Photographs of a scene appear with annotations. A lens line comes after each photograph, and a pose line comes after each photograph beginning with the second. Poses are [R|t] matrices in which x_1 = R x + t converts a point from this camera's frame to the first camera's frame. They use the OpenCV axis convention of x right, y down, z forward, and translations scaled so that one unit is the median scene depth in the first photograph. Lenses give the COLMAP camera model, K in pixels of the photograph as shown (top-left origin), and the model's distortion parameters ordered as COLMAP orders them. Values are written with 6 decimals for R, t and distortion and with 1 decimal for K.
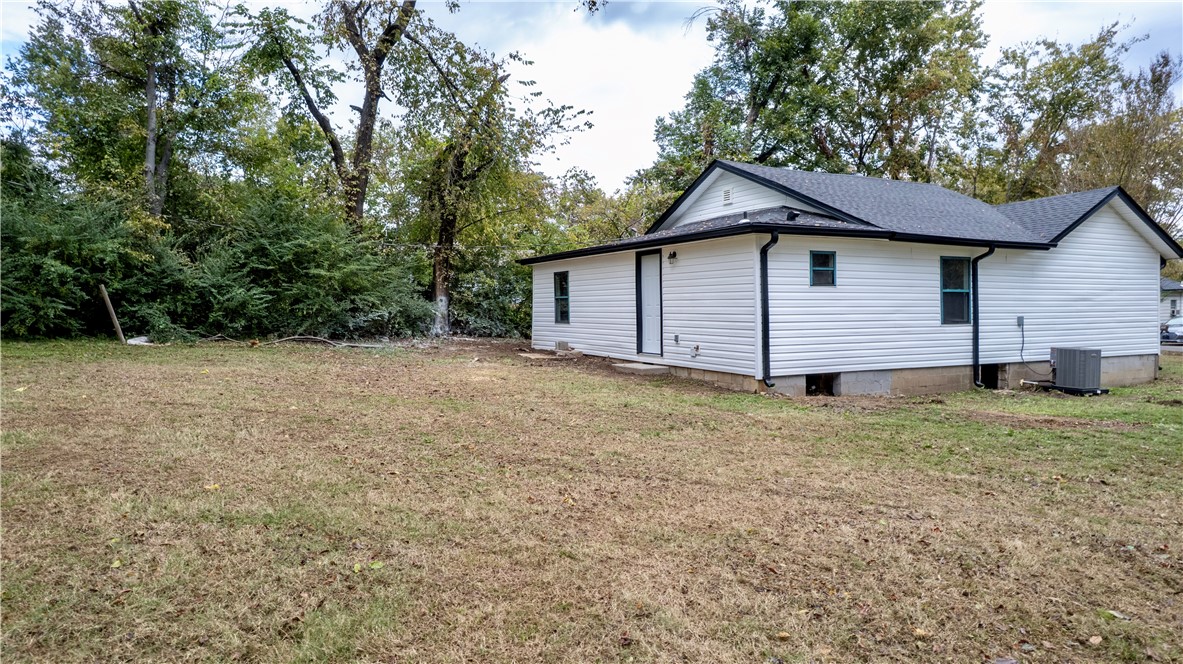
lens RADIAL K [[767.0, 0, 592.6], [0, 767.0, 332.4], [0, 0, 1]] dist [-0.054607, 0.047861]
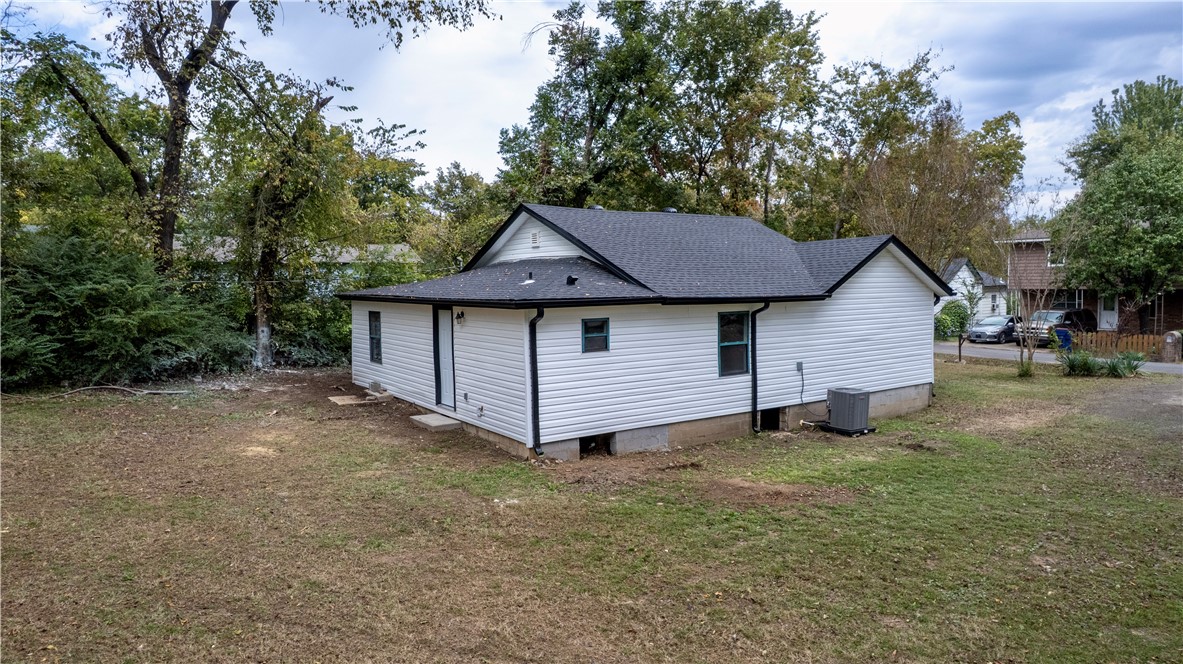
lens RADIAL K [[767.0, 0, 598.3], [0, 767.0, 327.6], [0, 0, 1]] dist [-0.054607, 0.047861]
pose [[0.991365, -0.015213, 0.130247, 0.112275], [0.010057, 0.999143, 0.040153, -0.090166], [-0.130746, -0.038496, 0.990668, -0.023738]]
